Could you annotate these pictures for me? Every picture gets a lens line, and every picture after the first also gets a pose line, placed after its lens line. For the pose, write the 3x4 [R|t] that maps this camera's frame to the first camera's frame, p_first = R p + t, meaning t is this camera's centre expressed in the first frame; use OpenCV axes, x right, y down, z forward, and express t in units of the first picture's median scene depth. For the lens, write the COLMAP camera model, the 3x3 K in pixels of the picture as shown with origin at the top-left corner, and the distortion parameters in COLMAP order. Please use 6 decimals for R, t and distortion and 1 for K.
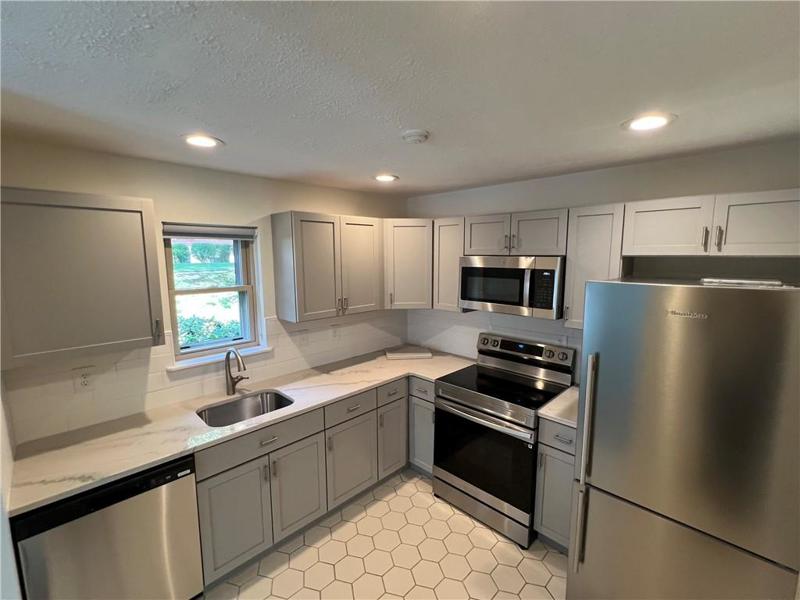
lens RADIAL K [[358.0, 0, 397.9], [0, 358.0, 301.3], [0, 0, 1]] dist [0.001233, 0.000738]
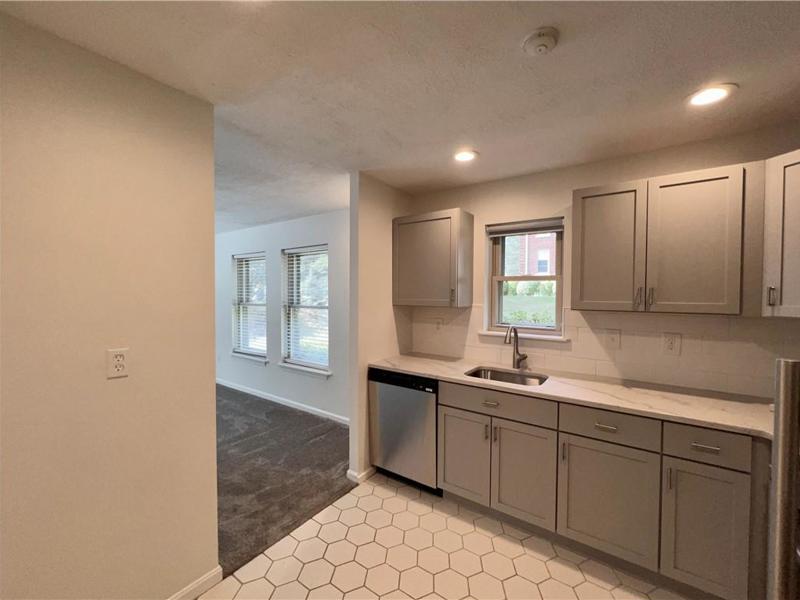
lens RADIAL K [[327.2, 0, 391.7], [0, 327.2, 300.8], [0, 0, 1]] dist [-0.001587, -0.000333]
pose [[0.167670, 0.033008, -0.985290, 0.467506], [-0.143225, 0.989651, 0.008781, 0.095636], [0.975384, 0.139646, 0.170663, 0.410524]]
